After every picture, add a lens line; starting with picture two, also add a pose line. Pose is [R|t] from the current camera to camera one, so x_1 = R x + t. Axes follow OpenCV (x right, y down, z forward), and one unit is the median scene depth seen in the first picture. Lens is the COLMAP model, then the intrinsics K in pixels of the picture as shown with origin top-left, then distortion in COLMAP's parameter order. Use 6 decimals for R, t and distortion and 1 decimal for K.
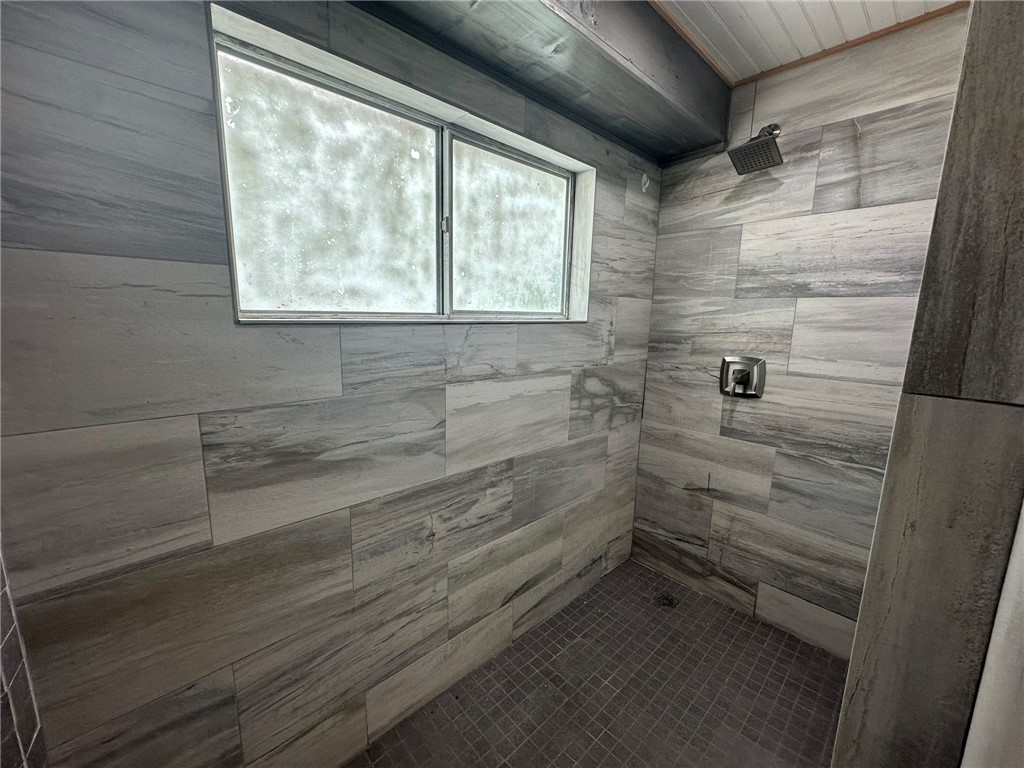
lens RADIAL K [[409.8, 0, 512.1], [0, 409.8, 384.2], [0, 0, 1]] dist [-0.003756, 0.000630]
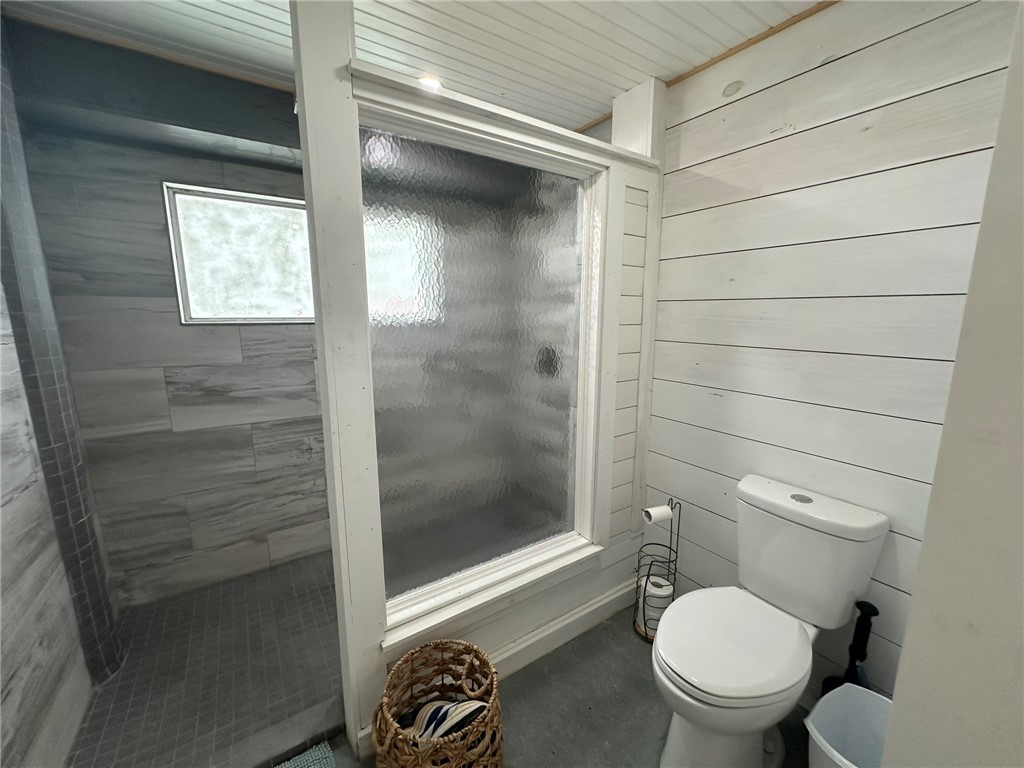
lens RADIAL K [[409.8, 0, 512.1], [0, 409.8, 384.2], [0, 0, 1]] dist [-0.003756, 0.000630]
pose [[0.986477, 0.016566, -0.163062, 1.066462], [-0.015913, 0.999859, 0.005314, 0.093979], [0.163127, -0.002647, 0.986602, -0.628054]]
